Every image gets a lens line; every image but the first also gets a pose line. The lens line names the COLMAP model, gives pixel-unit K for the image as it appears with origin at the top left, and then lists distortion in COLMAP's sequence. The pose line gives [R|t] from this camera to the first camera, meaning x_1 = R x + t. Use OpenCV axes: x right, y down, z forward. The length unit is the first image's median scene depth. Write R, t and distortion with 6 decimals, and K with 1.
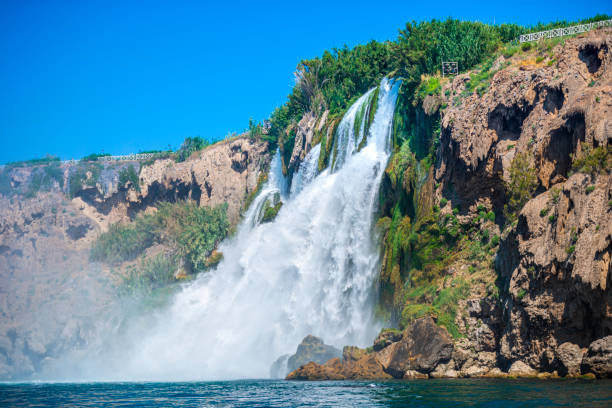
lens RADIAL K [[1222.6, 0, 305.4], [0, 1222.6, 204.9], [0, 0, 1]] dist [-0.054264, -0.185444]
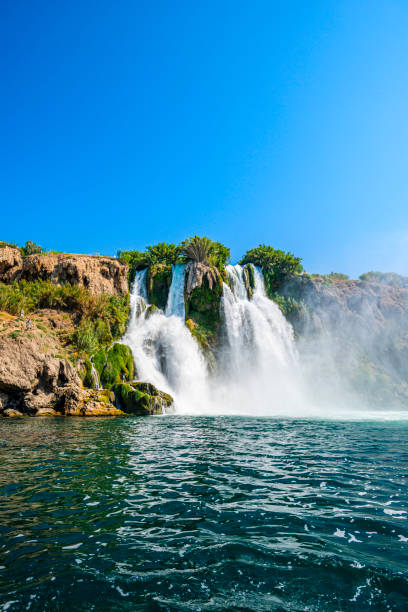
lens RADIAL K [[349.2, 0, 205.8], [0, 349.2, 308.7], [0, 0, 1]] dist [-0.042405, 0.019037]
pose [[0.347702, 0.257396, 0.901582, -0.422375], [-0.122276, 0.965816, -0.228578, 0.102884], [-0.929598, -0.030765, 0.367289, 0.744708]]
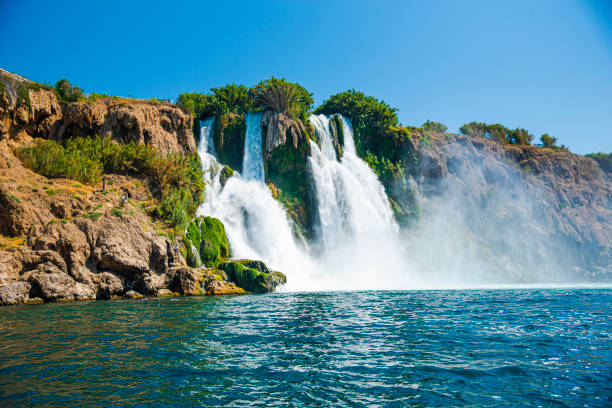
lens RADIAL K [[561.9, 0, 305.1], [0, 561.9, 203.5], [0, 0, 1]] dist [-0.004210, 0.124214]
pose [[0.171357, 0.144479, 0.974558, -0.610984], [-0.103162, 0.986382, -0.128093, 0.111368], [-0.979793, -0.078588, 0.183928, 0.780571]]
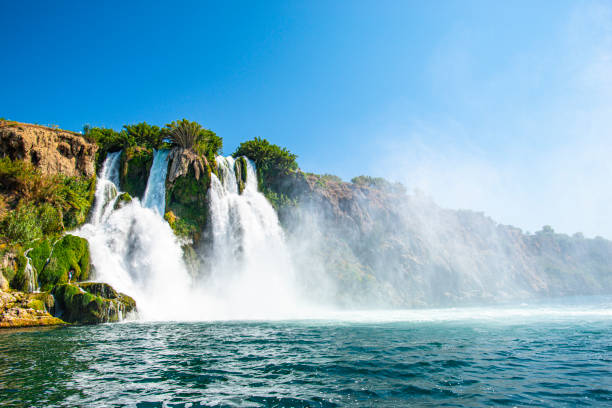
lens RADIAL K [[349.2, 0, 304.6], [0, 349.2, 206.7], [0, 0, 1]] dist [-0.042405, 0.019037]
pose [[0.064768, 0.280349, 0.957711, -0.387662], [-0.098858, 0.956807, -0.273399, 0.102970], [-0.992992, -0.076970, 0.089685, 0.742555]]
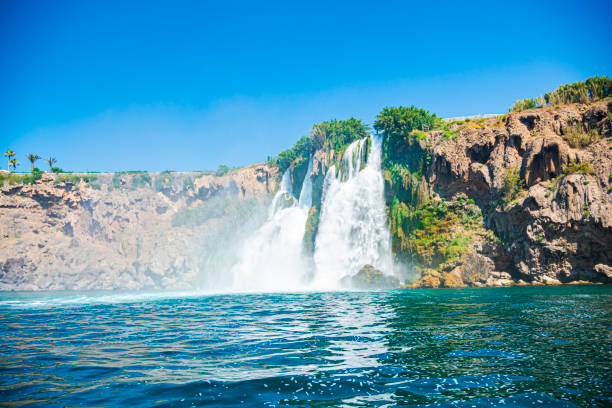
lens RADIAL K [[460.4, 0, 304.1], [0, 460.4, 205.9], [0, 0, 1]] dist [-0.080987, 0.001445]
pose [[0.939403, 0.056431, 0.338139, -0.244494], [-0.042346, 0.997906, -0.048892, 0.045239], [-0.340190, 0.031611, 0.939825, 0.305610]]
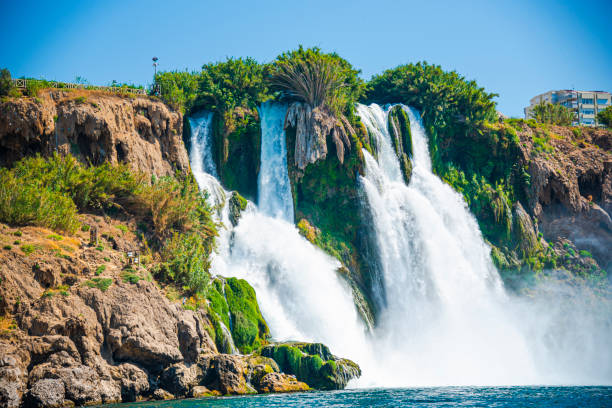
lens RADIAL K [[1238.3, 0, 306.1], [0, 1238.3, 204.5], [0, 0, 1]] dist [0.544697, 0.265505]
pose [[0.107285, 0.144552, 0.983664, -0.882338], [-0.093206, 0.986479, -0.134800, 0.121420], [-0.989850, -0.077221, 0.119307, 0.829430]]
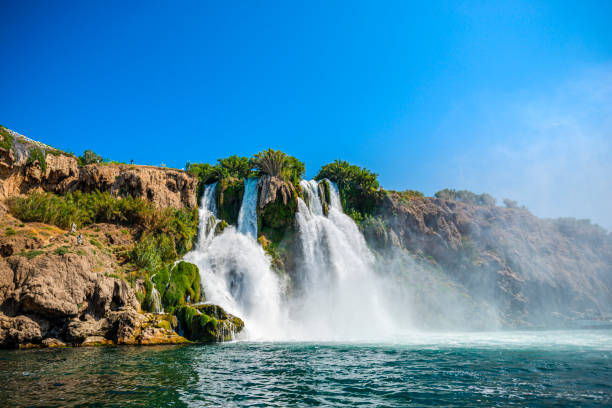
lens RADIAL K [[349.2, 0, 304.6], [0, 349.2, 206.7], [0, 0, 1]] dist [-0.042405, 0.019037]
pose [[0.274556, 0.315714, 0.908264, -0.400597], [-0.107583, 0.948718, -0.297254, 0.102239], [-0.955534, -0.016101, 0.294442, 0.756514]]
